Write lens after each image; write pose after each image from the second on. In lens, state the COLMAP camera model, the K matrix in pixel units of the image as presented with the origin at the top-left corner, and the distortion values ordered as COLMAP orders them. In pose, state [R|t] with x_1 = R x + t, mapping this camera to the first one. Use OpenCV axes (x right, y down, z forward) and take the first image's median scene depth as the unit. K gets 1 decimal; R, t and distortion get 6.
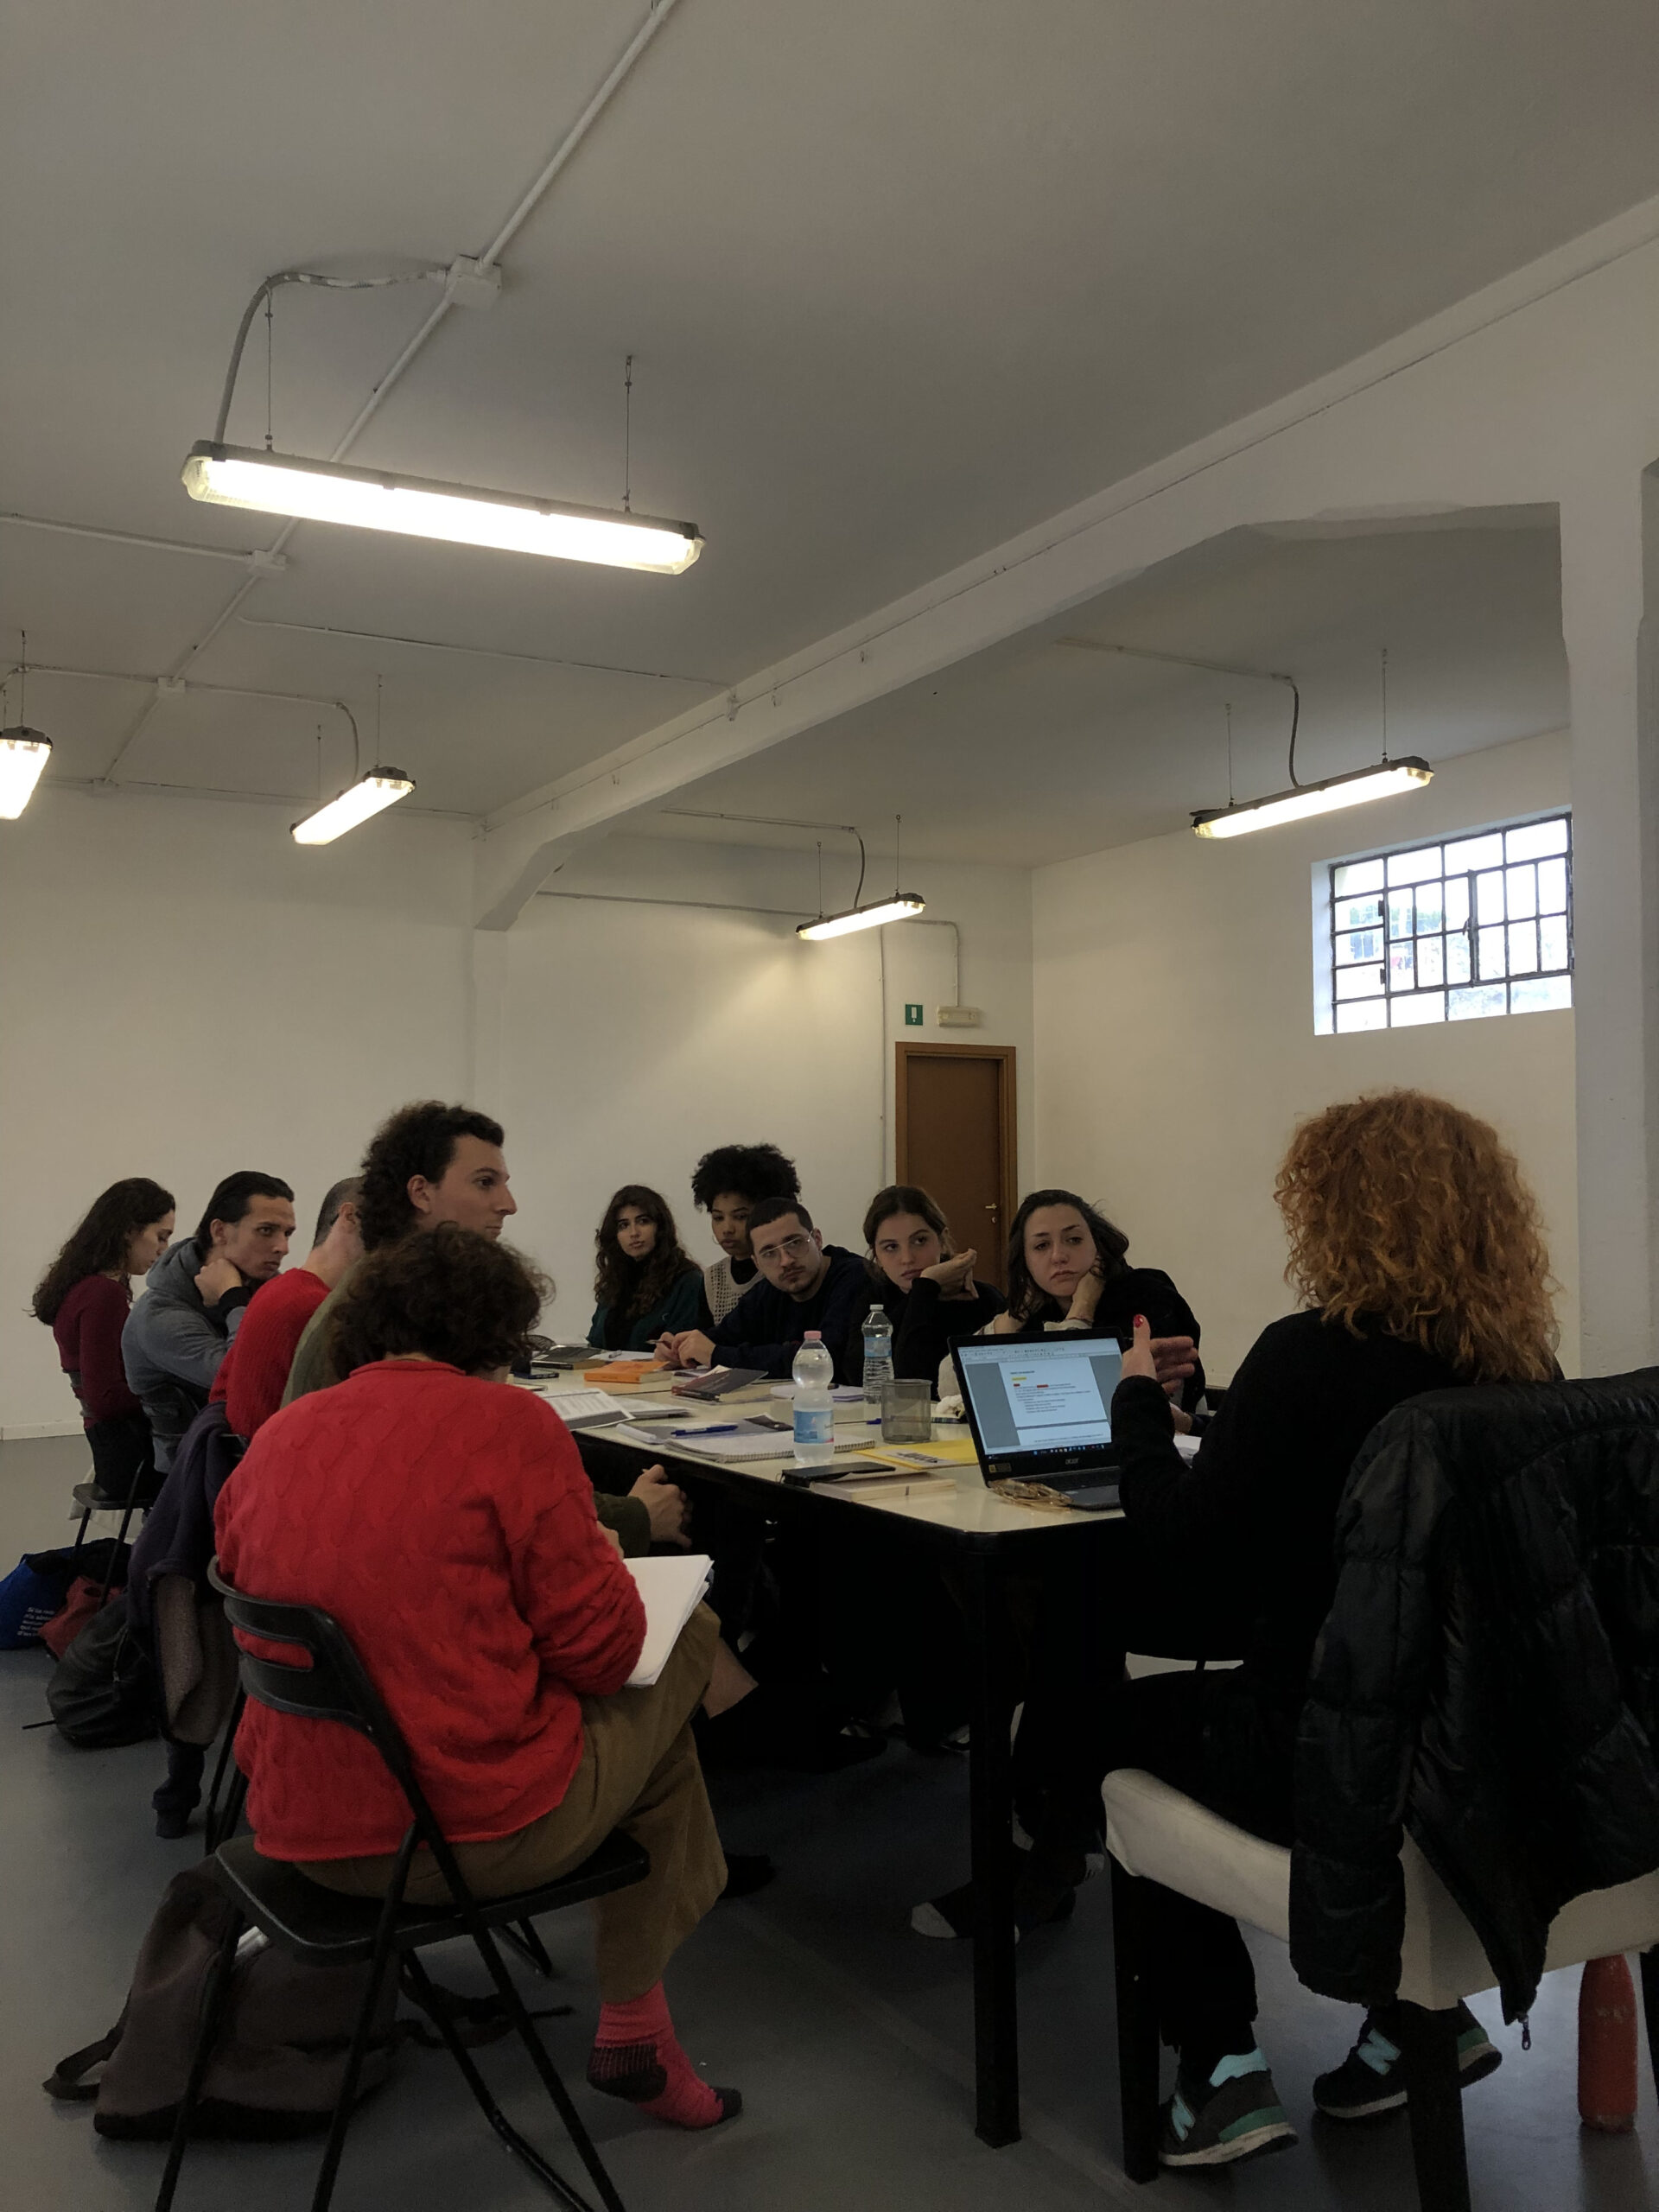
lens RADIAL K [[1800.9, 0, 828.9], [0, 1800.9, 1111.4], [0, 0, 1]] dist [0.009670, -0.003194]
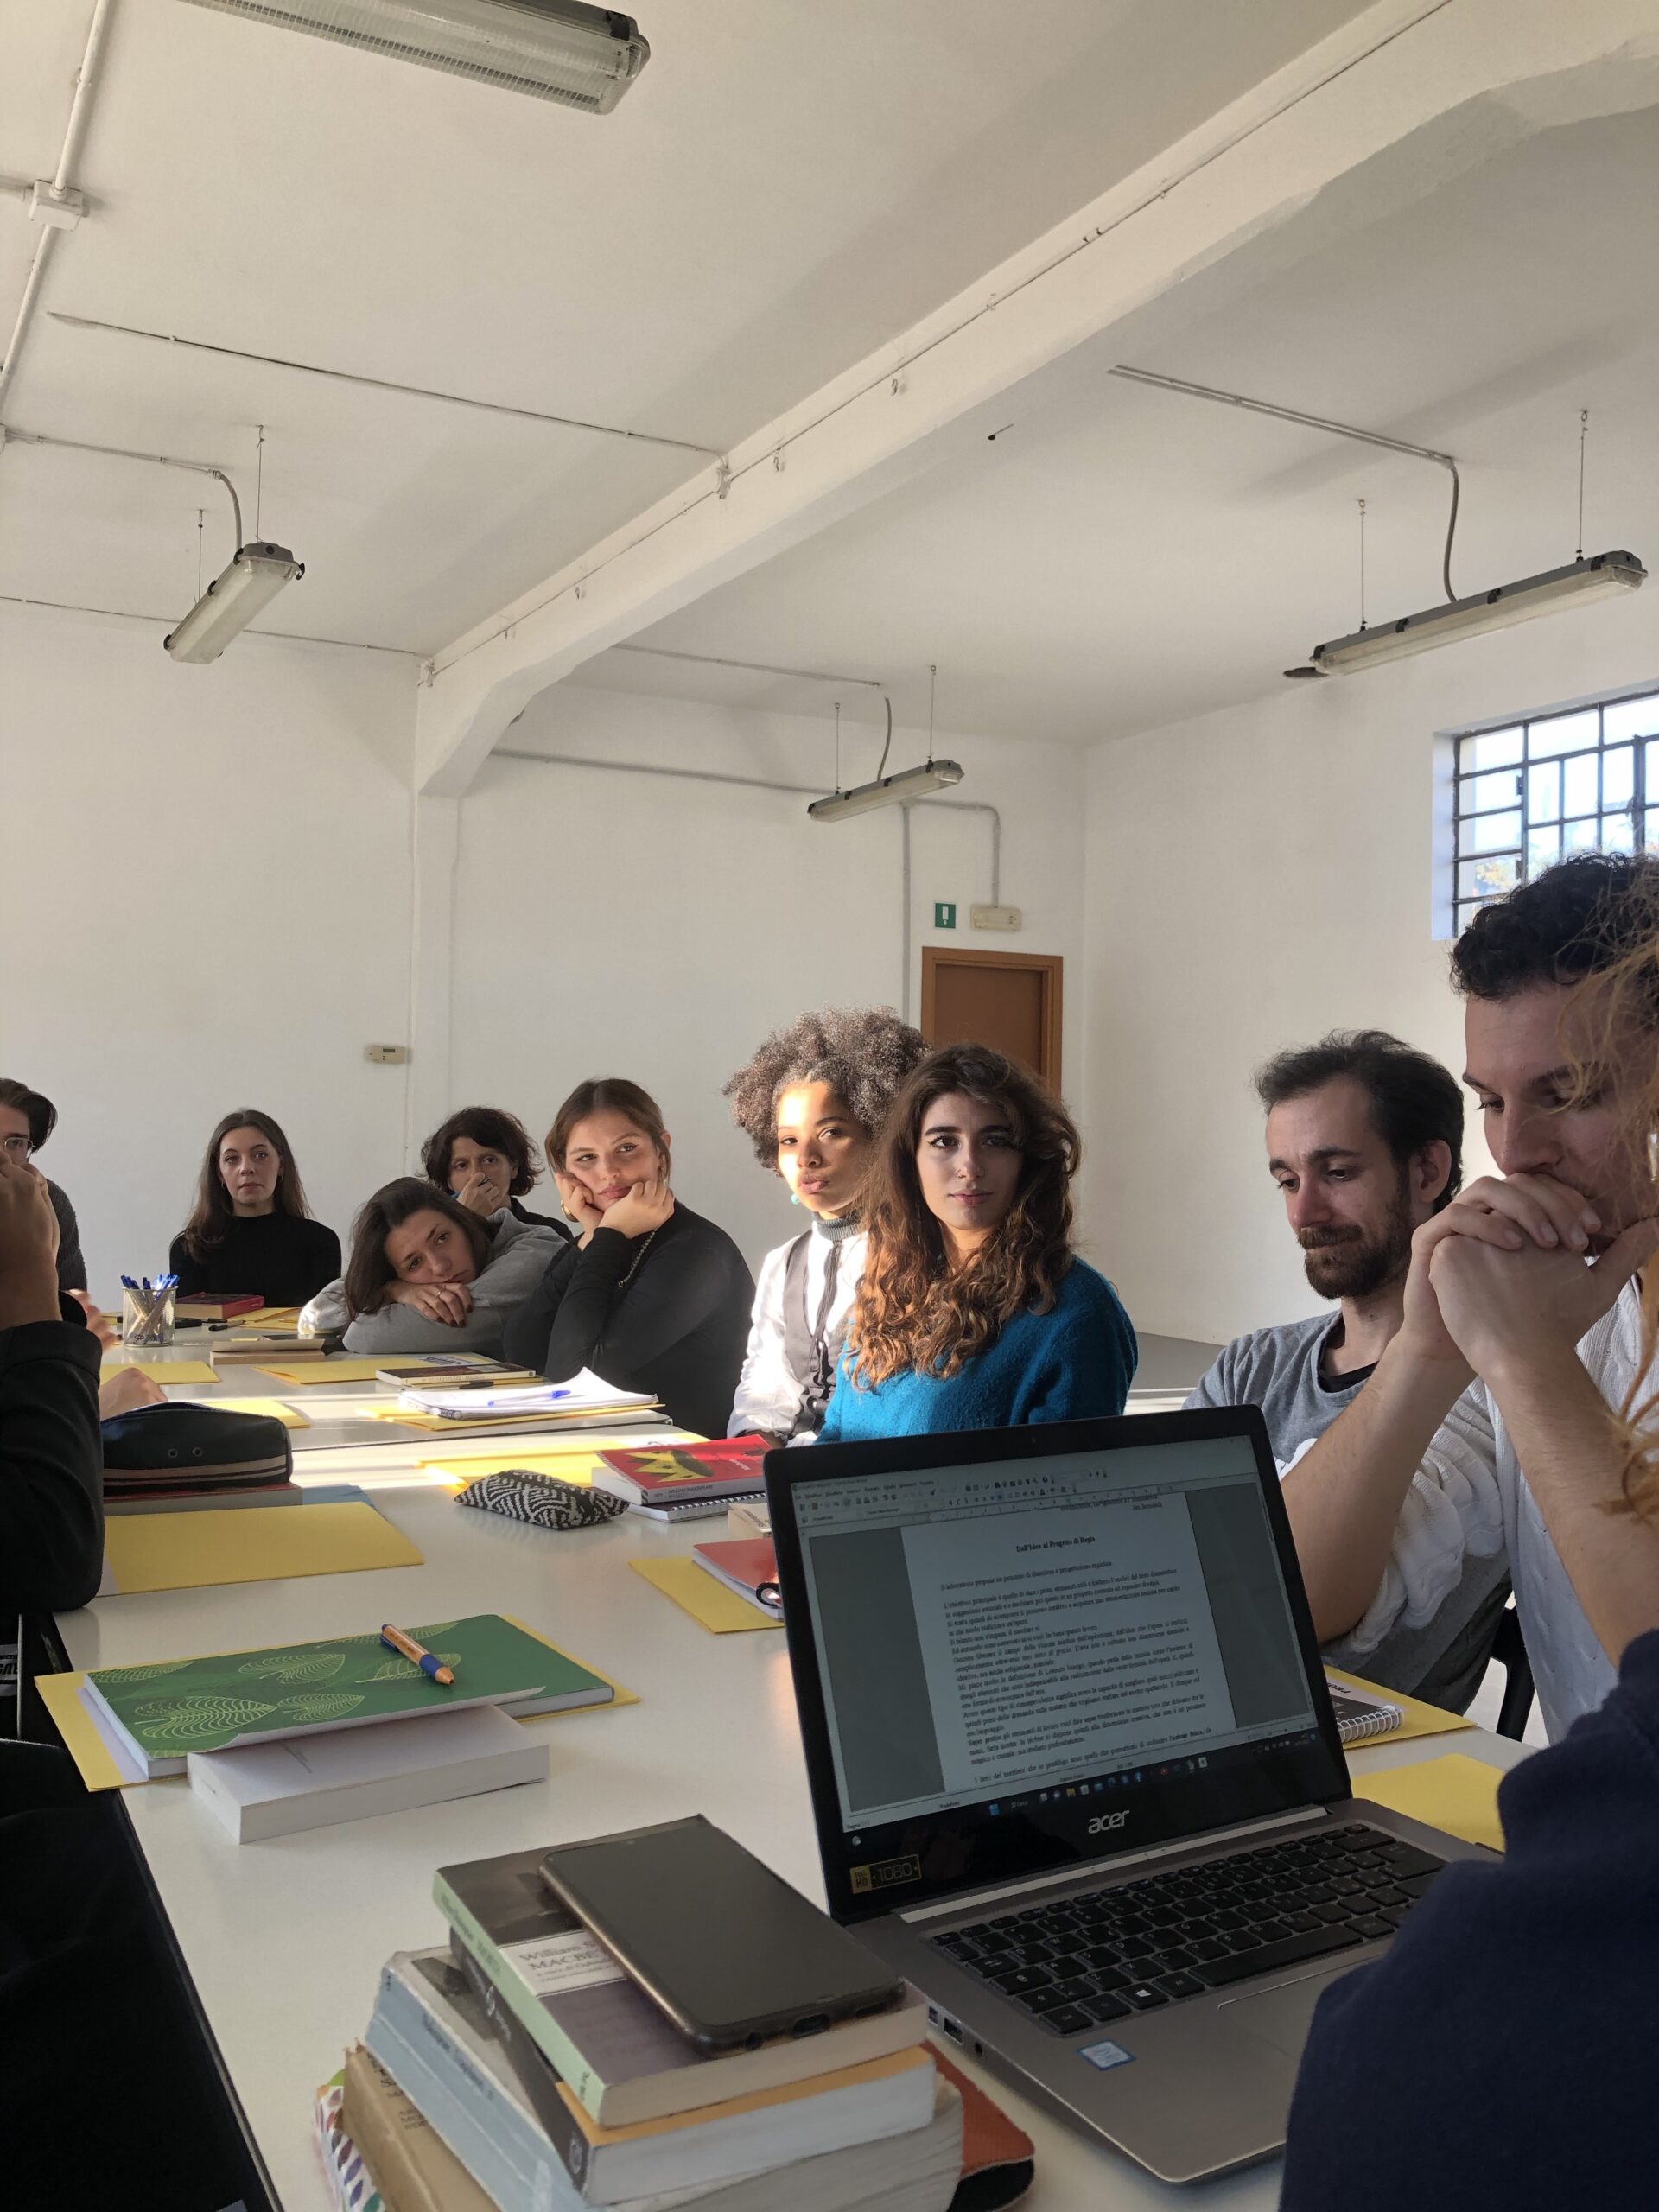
lens RADIAL K [[1800.9, 0, 847.7], [0, 1800.9, 1108.4], [0, 0, 1]] dist [0.009670, -0.003194]
pose [[0.999827, 0.018595, 0.000556, 0.002933], [-0.018603, 0.999291, 0.032728, 0.012839], [0.000053, -0.032732, 0.999464, 0.174060]]
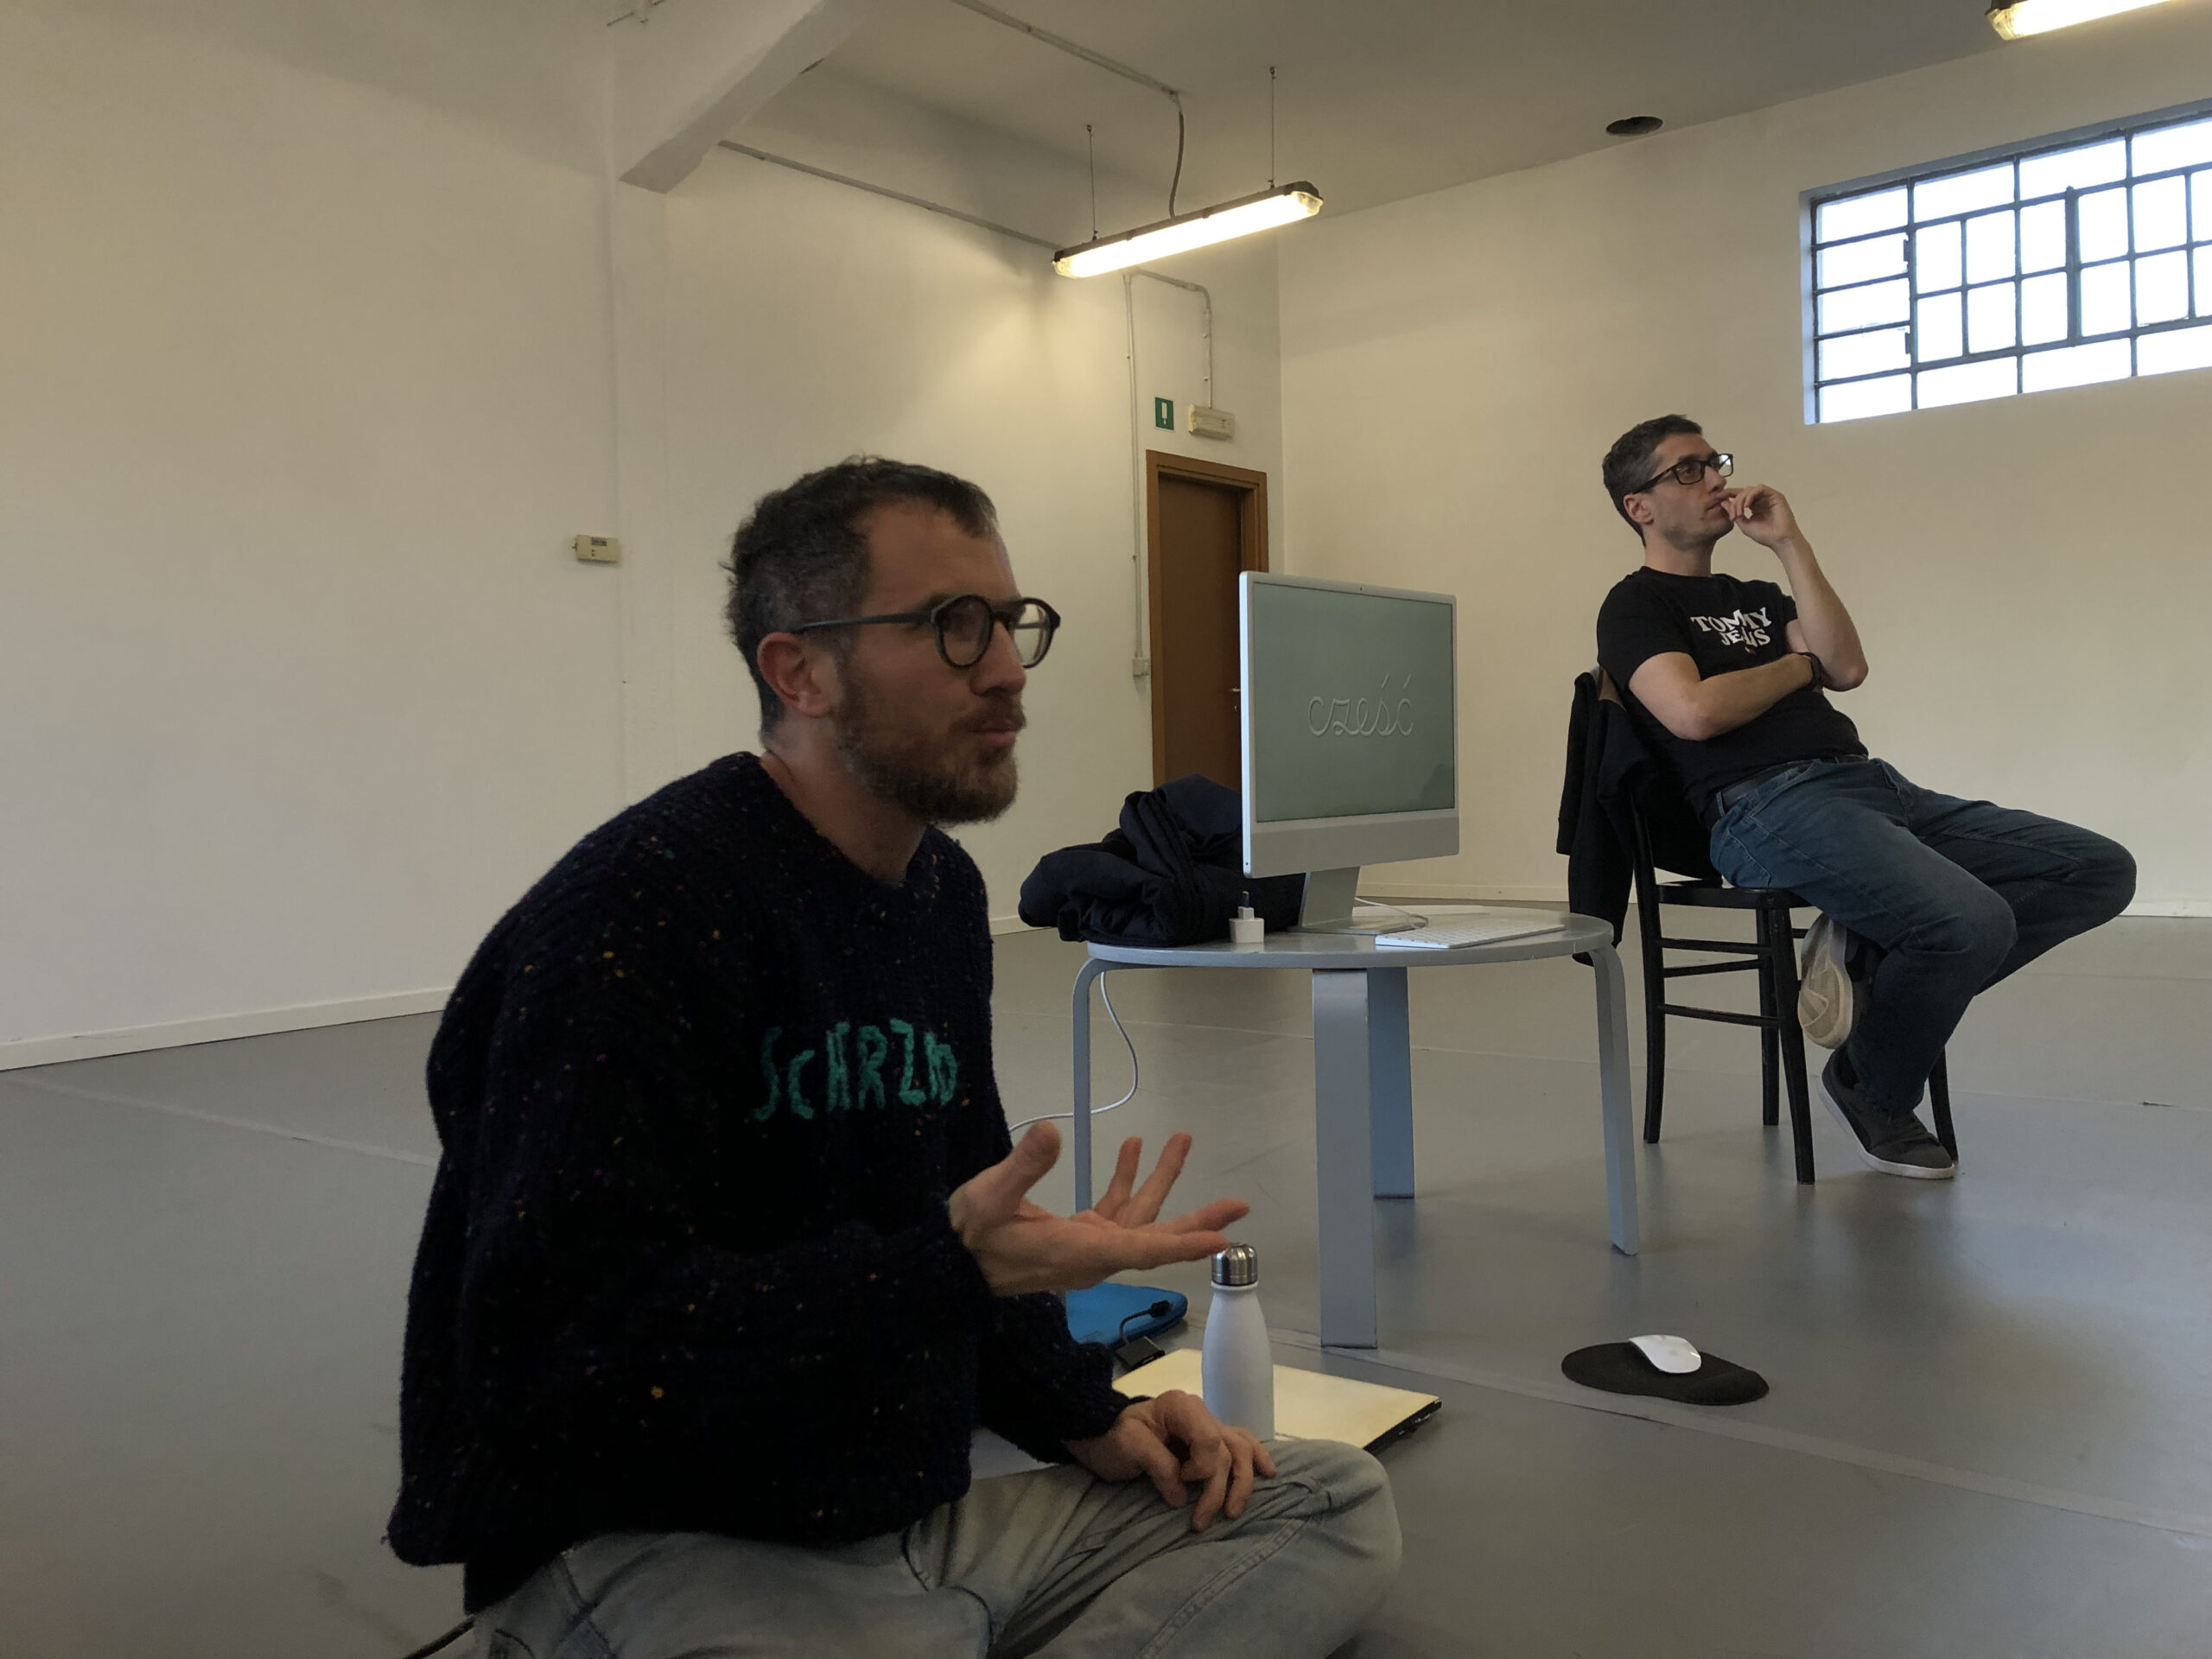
lens RADIAL K [[1800.9, 0, 1126.6], [0, 1800.9, 829.8], [0, 0, 1]] dist [0.009670, -0.003194]
pose [[0.927099, -0.032841, 0.373375, -0.285318], [0.009090, 0.997831, 0.065194, 0.076440], [-0.374706, -0.057047, 0.925387, 0.410399]]
